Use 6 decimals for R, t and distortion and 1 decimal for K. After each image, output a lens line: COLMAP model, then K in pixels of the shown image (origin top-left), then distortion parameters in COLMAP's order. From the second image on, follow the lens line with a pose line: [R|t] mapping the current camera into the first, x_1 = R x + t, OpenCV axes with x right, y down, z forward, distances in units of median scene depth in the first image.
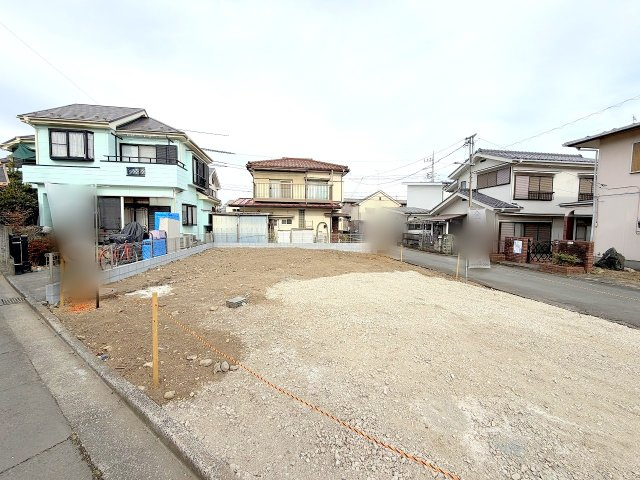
lens RADIAL K [[254.9, 0, 318.7], [0, 254.9, 239.9], [0, 0, 1]] dist [0.001938, -0.000327]
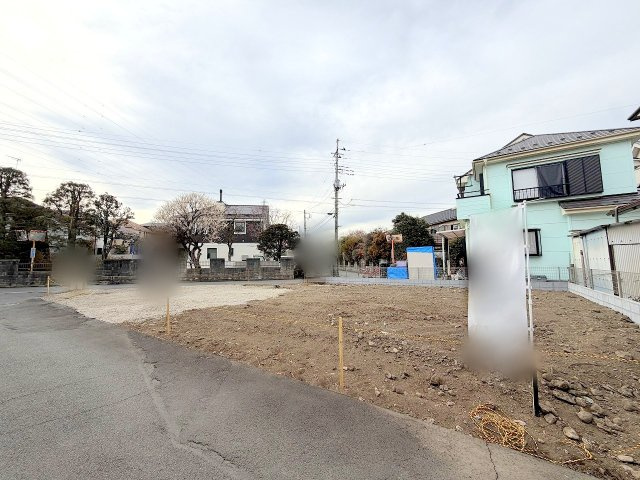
lens RADIAL K [[254.9, 0, 319.4], [0, 254.9, 239.9], [0, 0, 1]] dist [0.001938, -0.000327]
pose [[-0.659332, -0.070165, -0.748571, 0.456038], [-0.039661, 0.997495, -0.058564, -0.033574], [0.750805, -0.008924, -0.660463, 0.984064]]
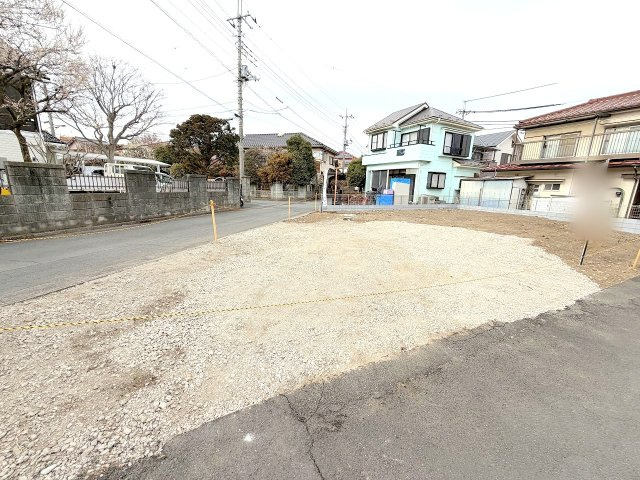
lens RADIAL K [[254.9, 0, 319.4], [0, 254.9, 240.3], [0, 0, 1]] dist [0.001938, -0.000327]
pose [[0.325605, 0.195727, -0.925026, 0.508303], [-0.084355, 0.980451, 0.177762, 0.018021], [0.941735, 0.020150, 0.335750, 0.015609]]
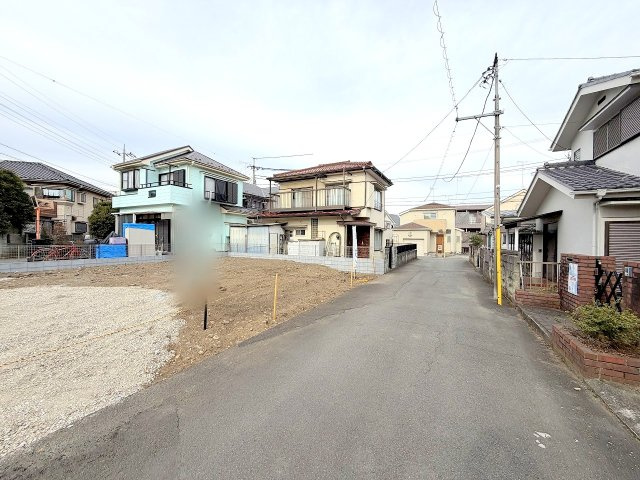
lens RADIAL K [[254.9, 0, 318.9], [0, 254.9, 240.9], [0, 0, 1]] dist [0.001938, -0.000327]
pose [[0.812598, 0.002281, -0.582820, 0.552144], [-0.036639, 0.998214, -0.047177, 0.000971], [0.581672, 0.059690, 0.811231, 0.347107]]
